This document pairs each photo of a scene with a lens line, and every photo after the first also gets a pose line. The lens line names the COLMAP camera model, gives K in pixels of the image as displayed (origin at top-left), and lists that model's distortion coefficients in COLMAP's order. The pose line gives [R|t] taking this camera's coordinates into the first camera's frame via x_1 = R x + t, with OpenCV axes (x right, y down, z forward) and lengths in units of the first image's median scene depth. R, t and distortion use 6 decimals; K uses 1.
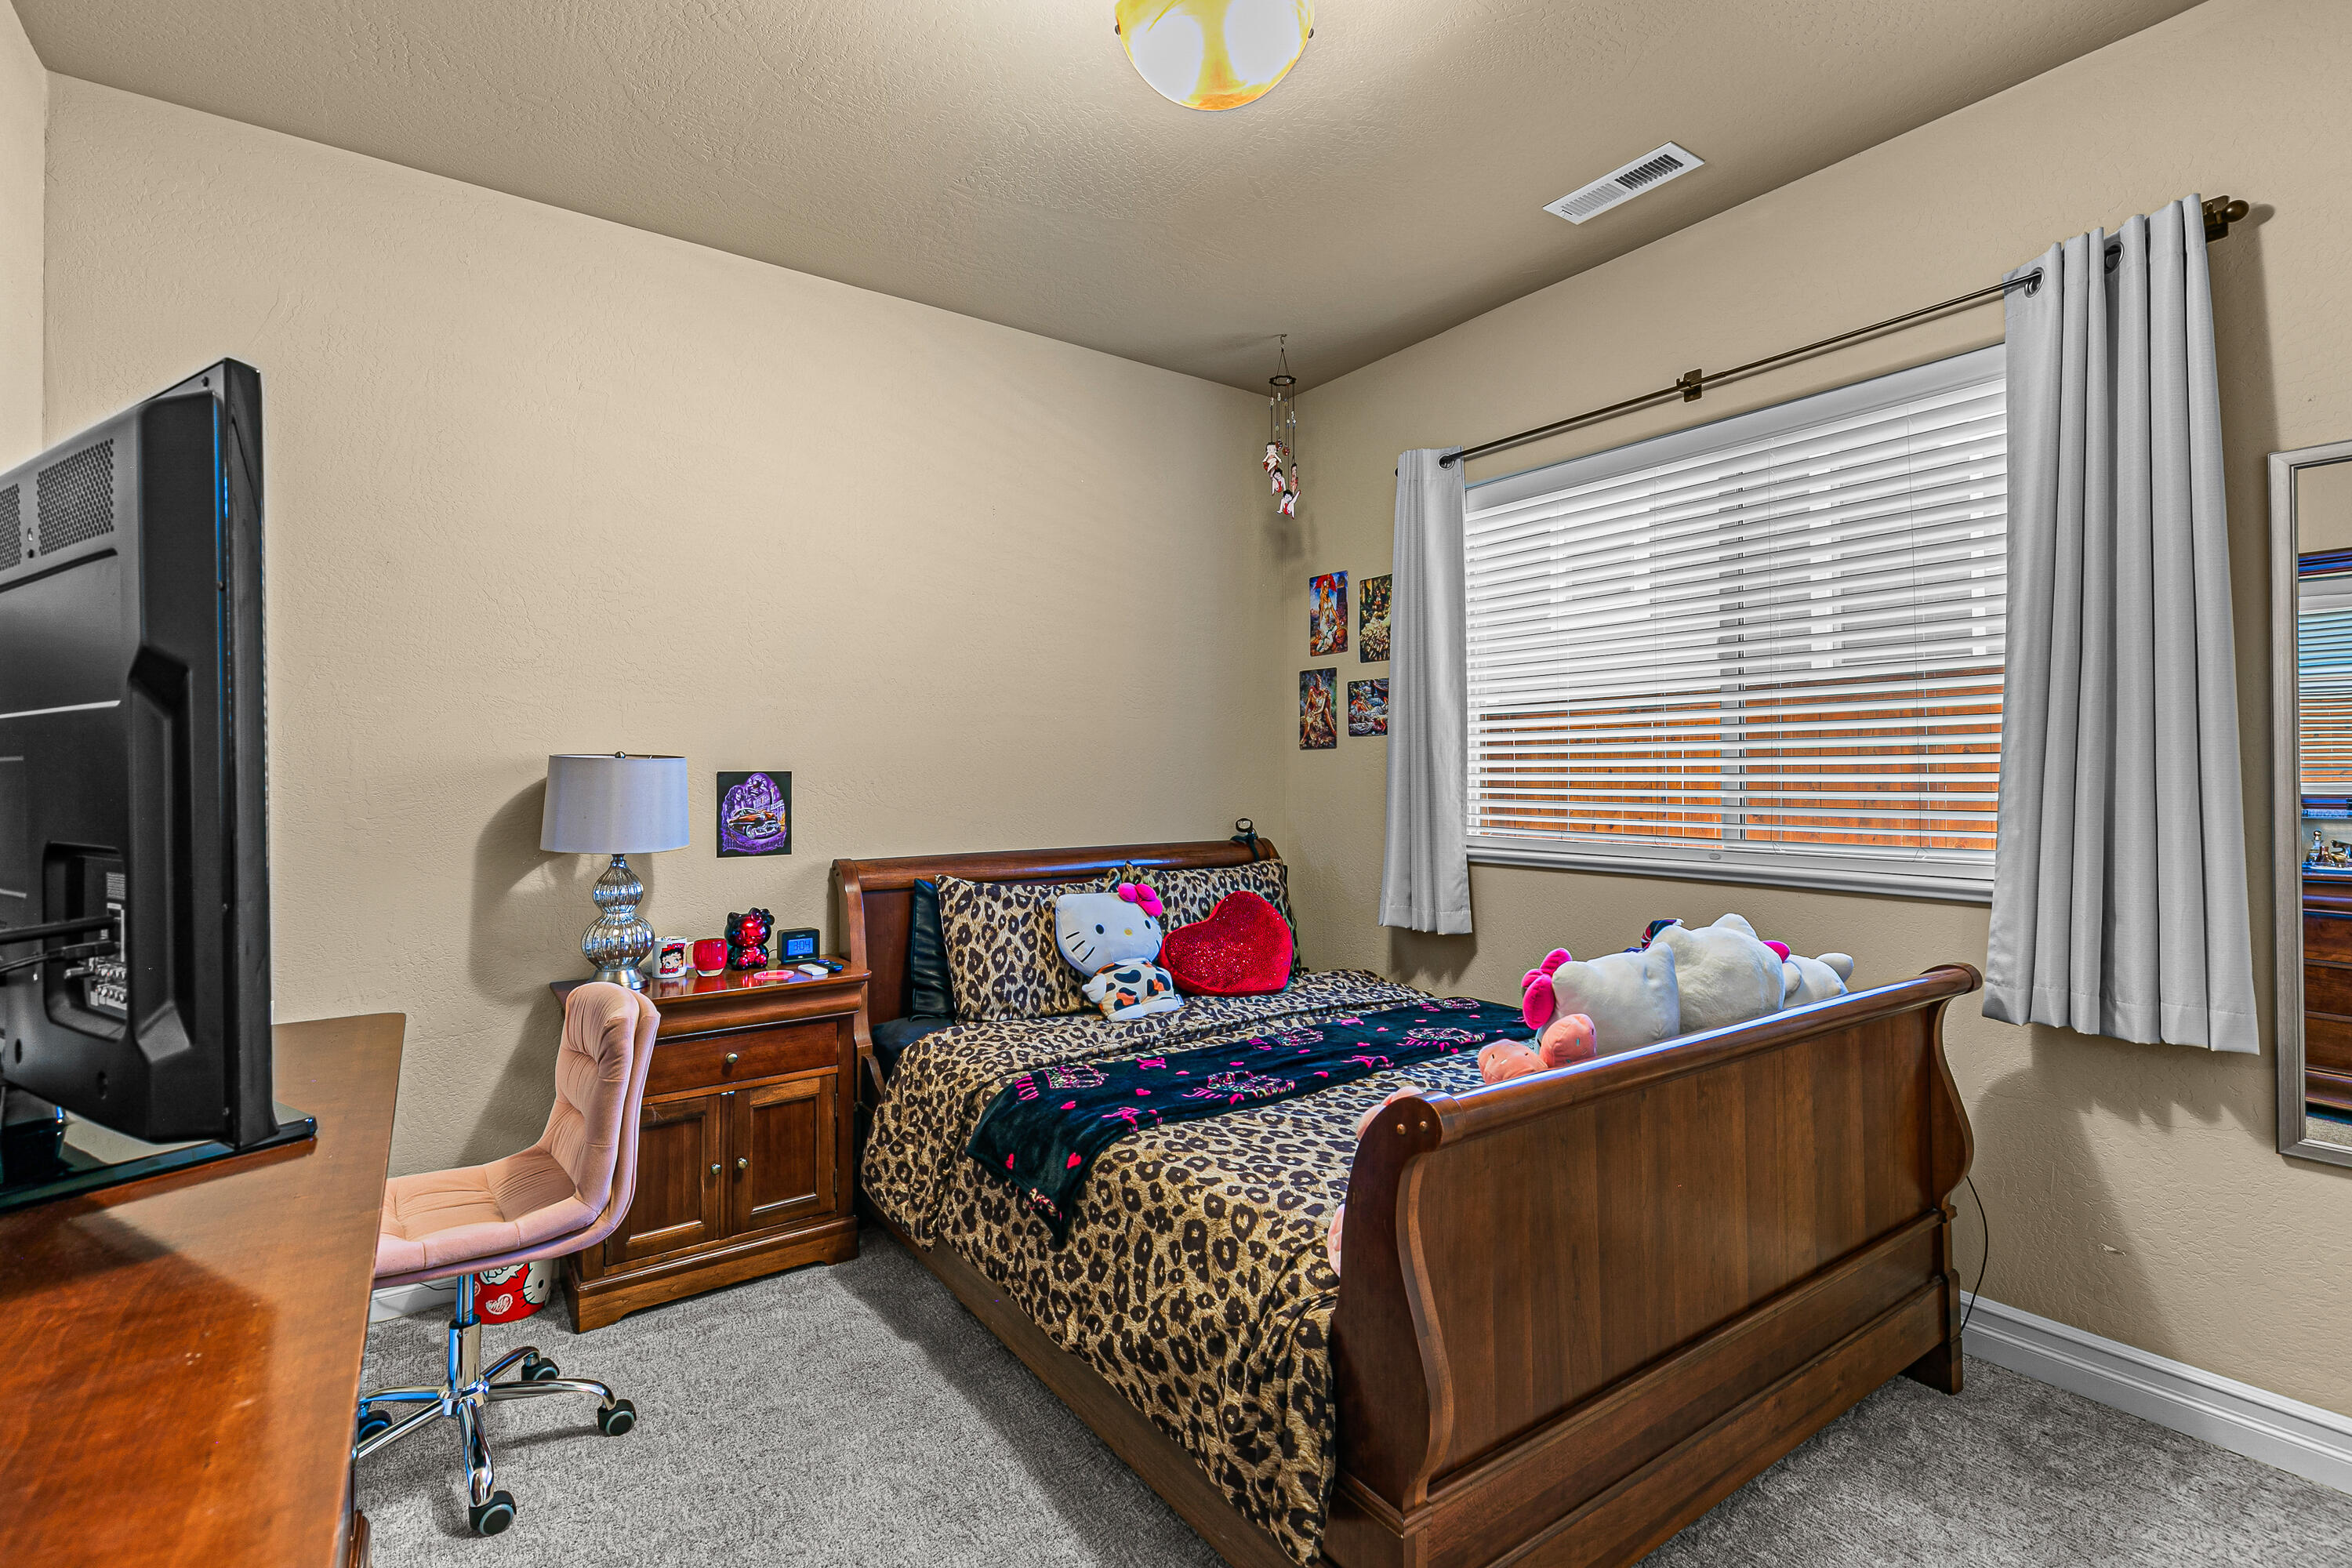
lens RADIAL K [[1059.6, 0, 1195.5], [0, 1059.6, 773.7], [0, 0, 1]] dist [0.012948, -0.003151]
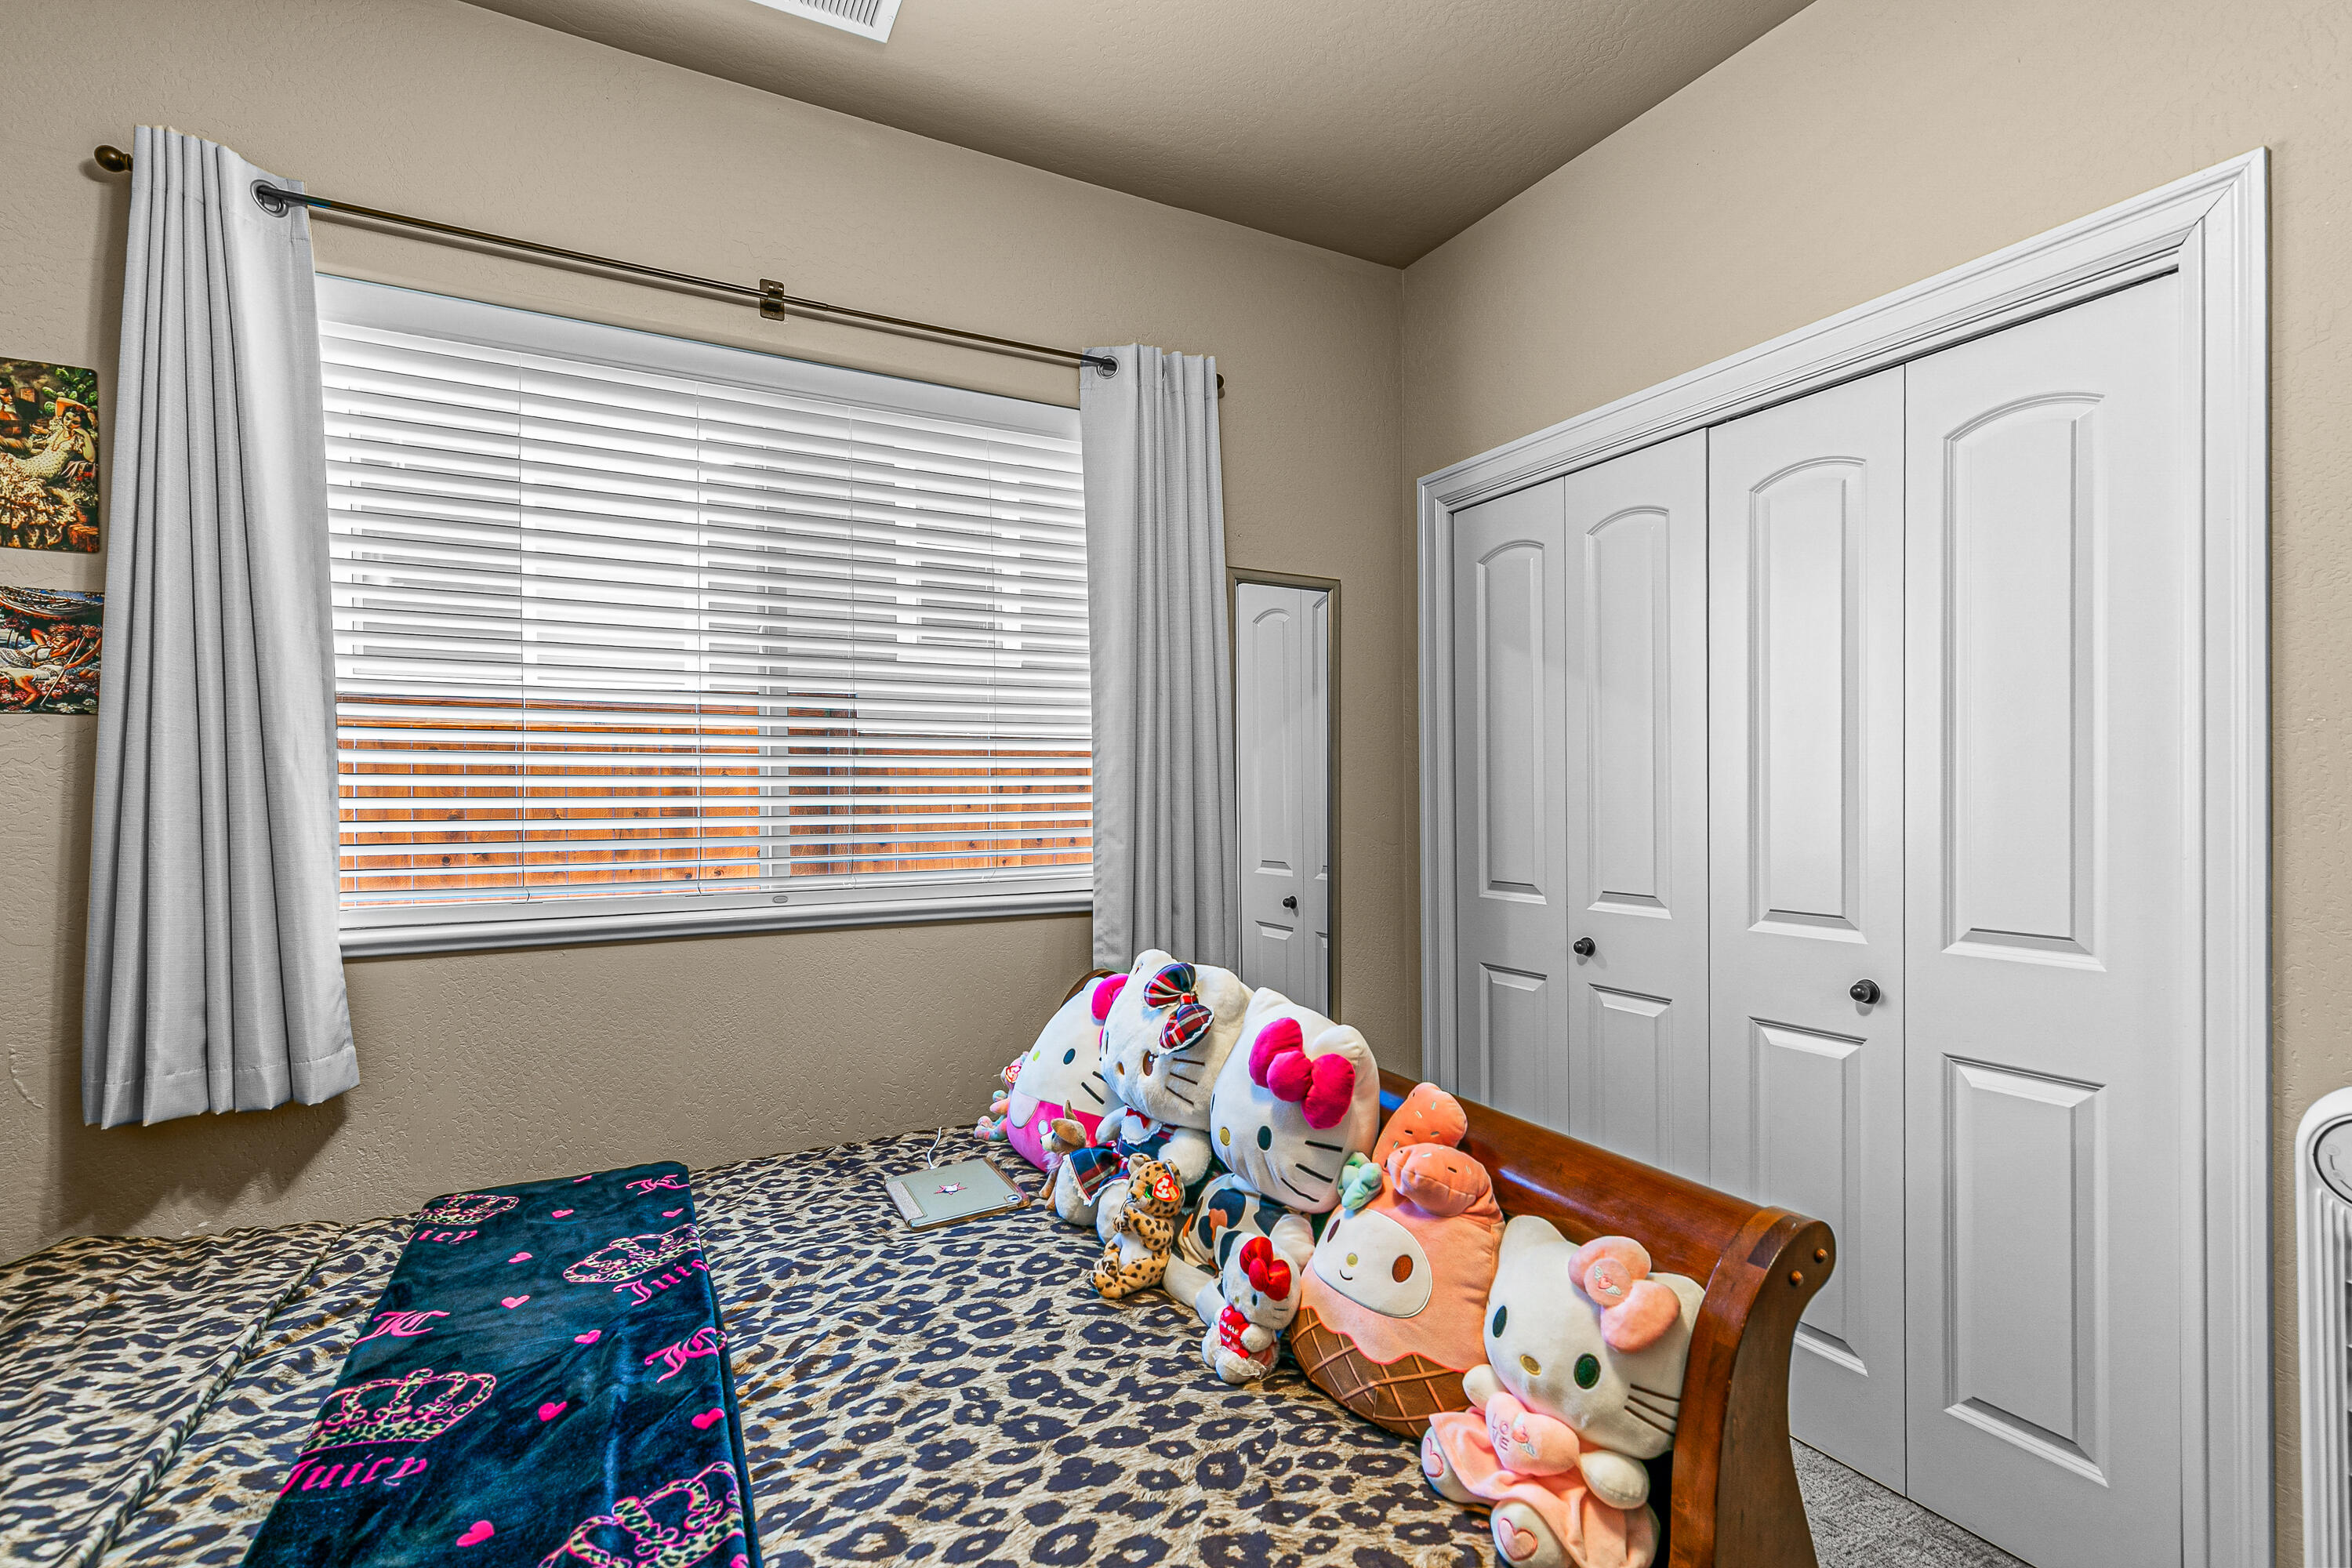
lens RADIAL K [[1059.6, 0, 1185.5], [0, 1059.6, 806.6], [0, 0, 1]] dist [0.012948, -0.003151]
pose [[0.157452, -0.006553, 0.987505, -0.321971], [0.004636, 0.999972, 0.005897, 0.005593], [-0.987516, 0.003649, 0.157478, 0.715039]]
